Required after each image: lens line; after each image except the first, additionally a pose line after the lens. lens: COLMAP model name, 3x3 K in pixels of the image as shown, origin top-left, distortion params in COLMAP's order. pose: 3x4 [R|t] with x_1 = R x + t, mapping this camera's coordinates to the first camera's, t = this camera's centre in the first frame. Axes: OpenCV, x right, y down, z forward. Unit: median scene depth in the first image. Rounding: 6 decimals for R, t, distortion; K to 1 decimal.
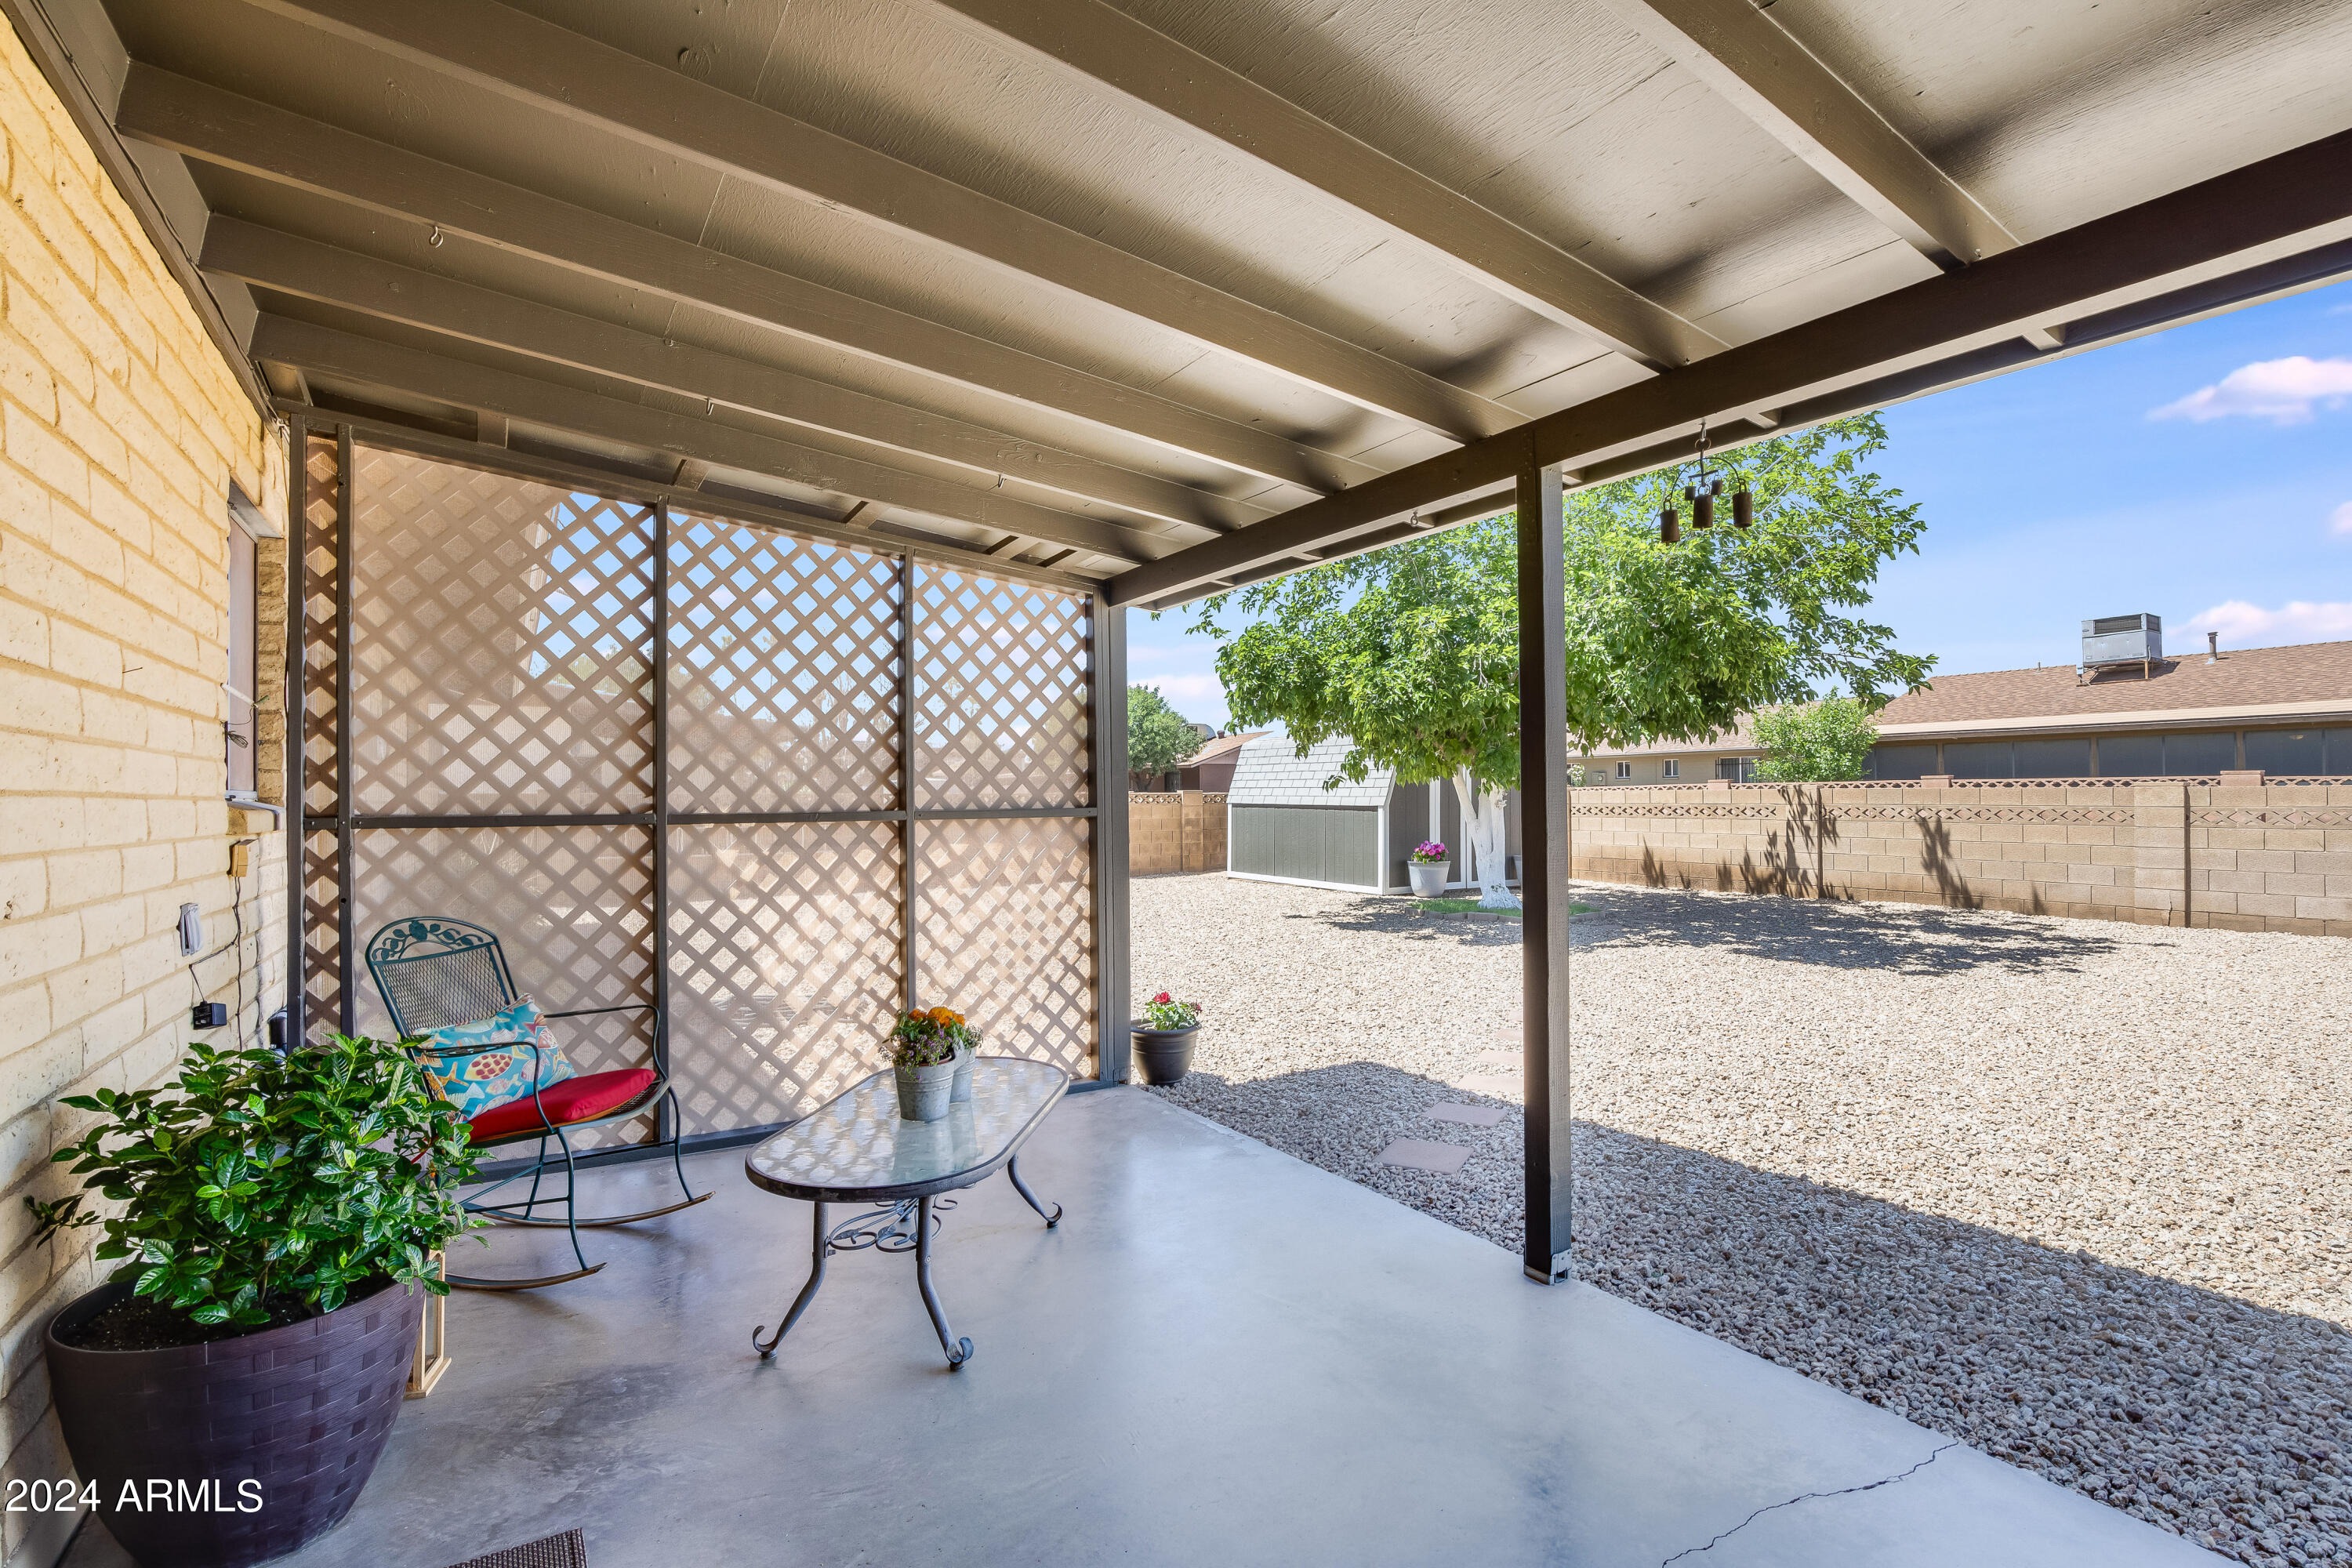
lens RADIAL K [[1051.8, 0, 1179.8], [0, 1051.8, 774.8], [0, 0, 1]] dist [0.009636, -0.000665]
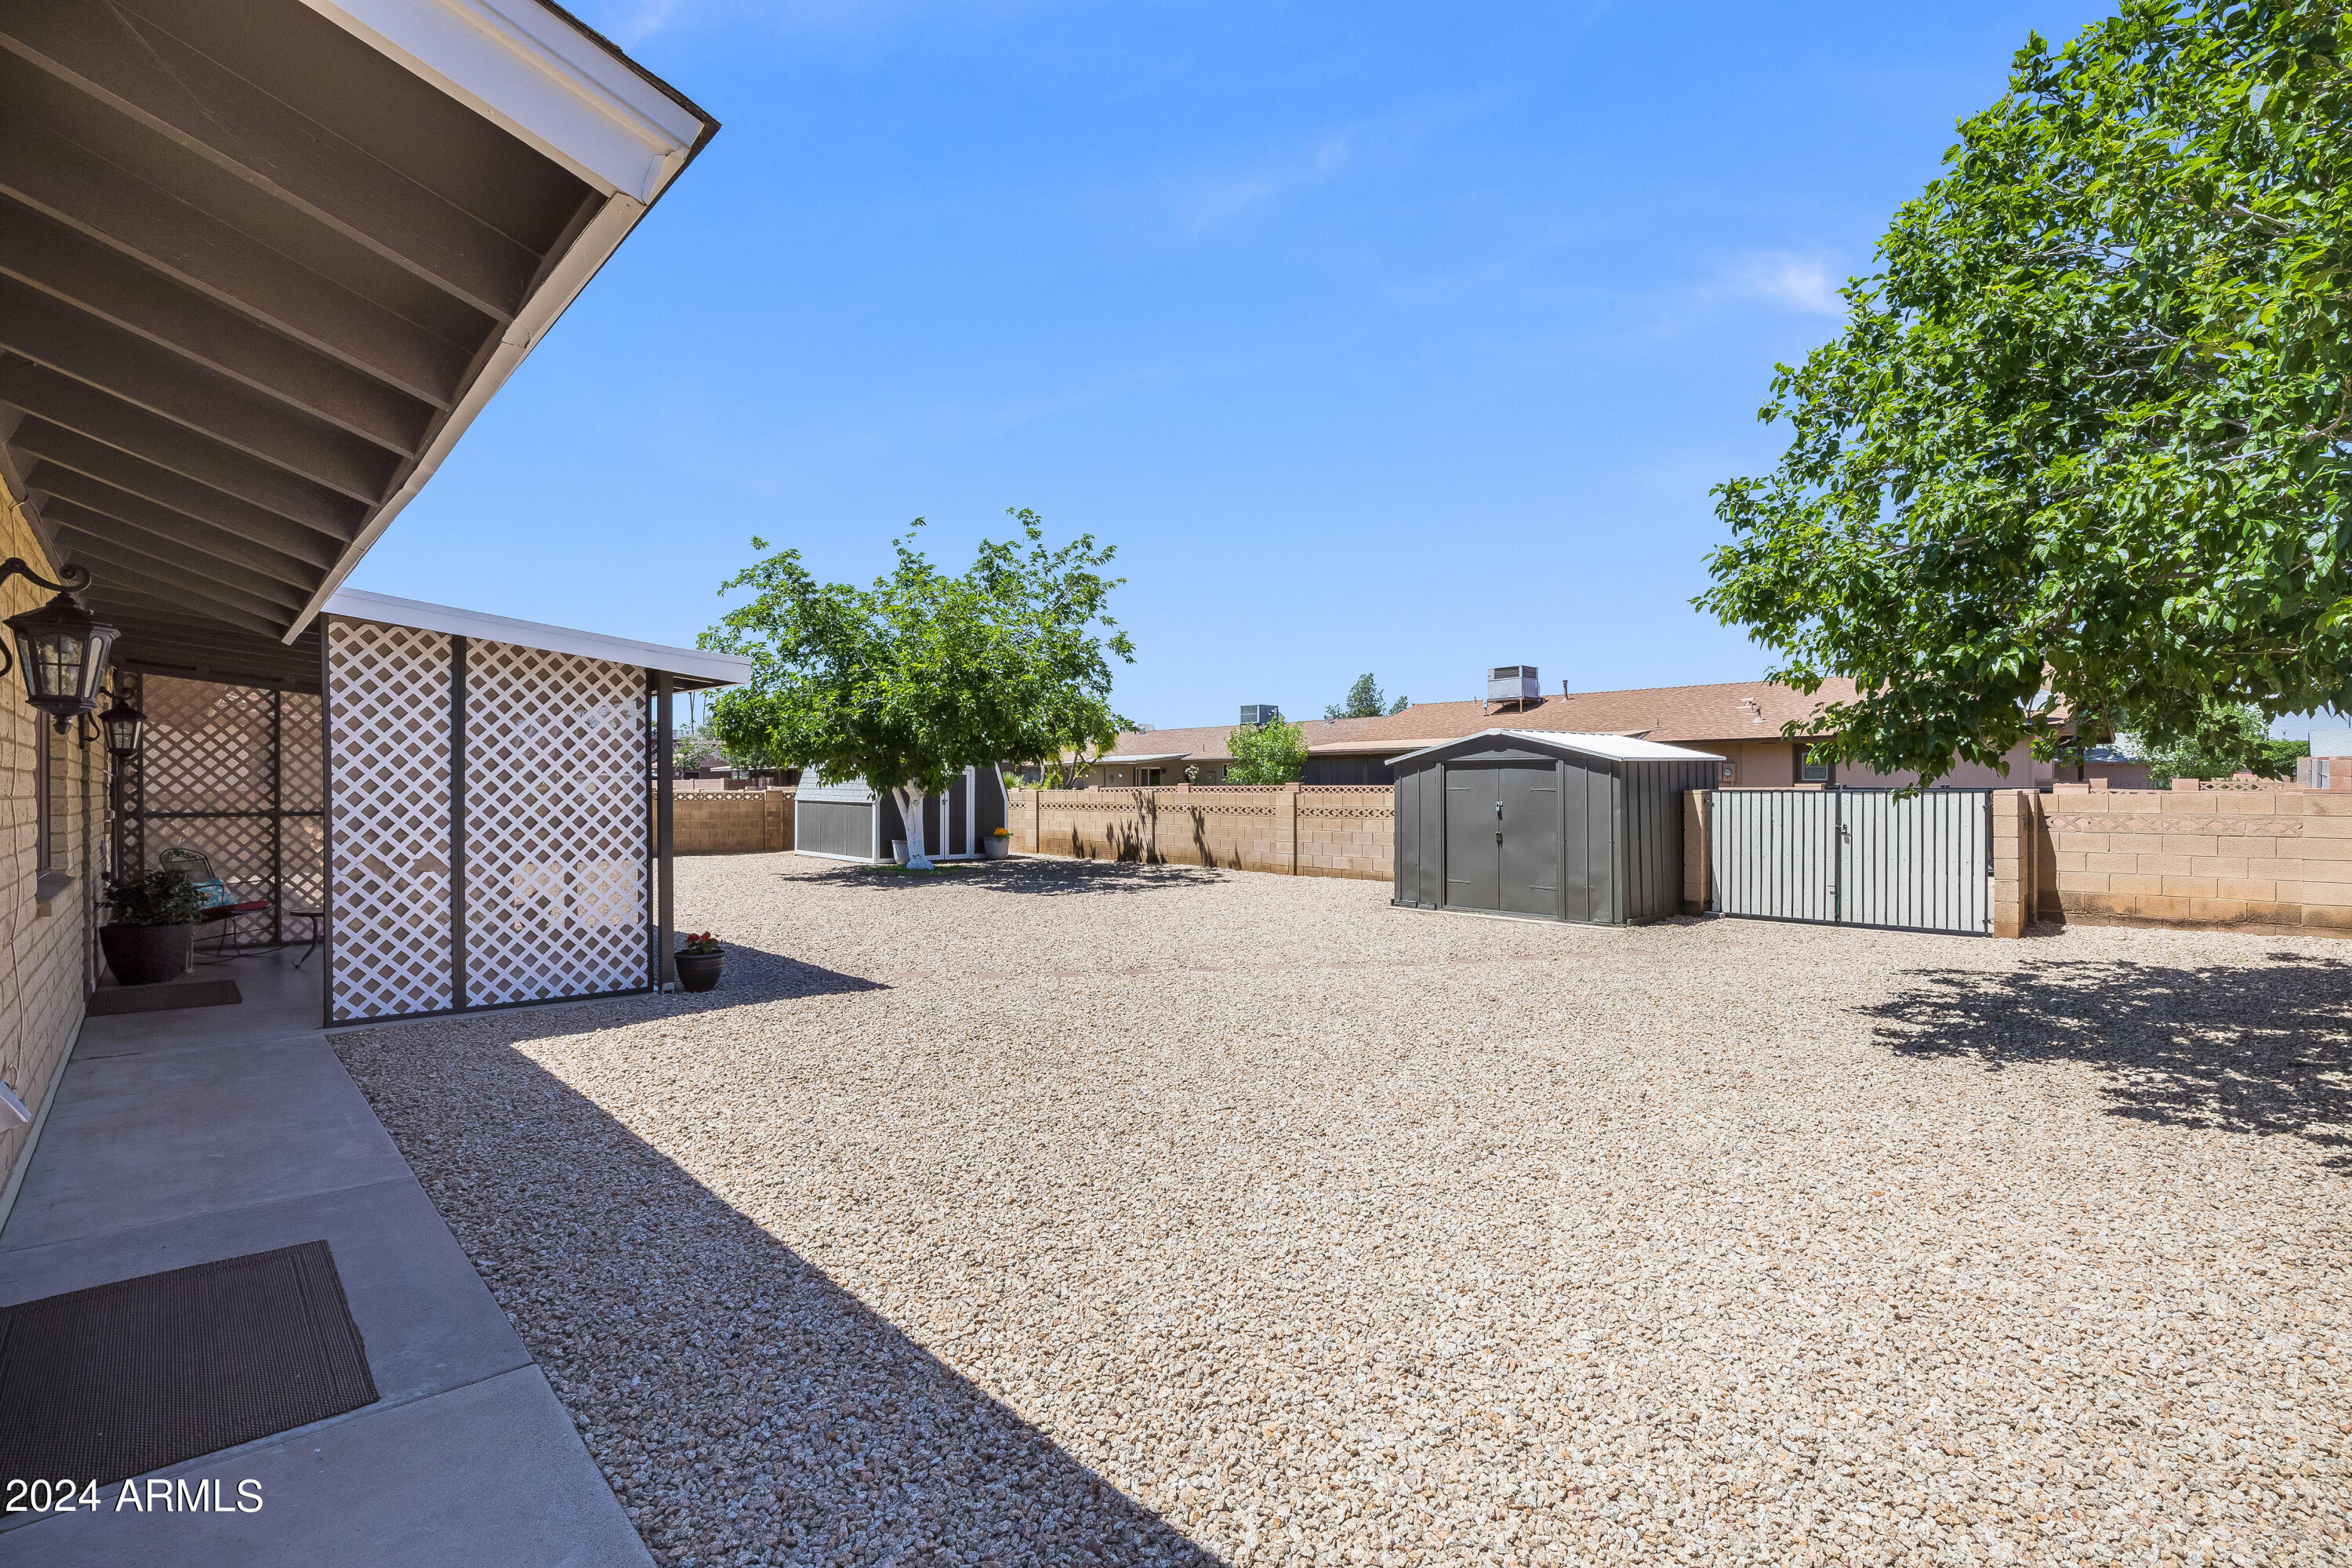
lens RADIAL K [[1107.5, 0, 1176.0], [0, 1107.5, 784.0], [0, 0, 1]] dist [0.013004, -0.000027]
pose [[0.985854, 0.007878, 0.167422, 1.158874], [-0.011449, 0.999727, 0.020370, -0.107500], [-0.167216, -0.021999, 0.985675, -1.959238]]
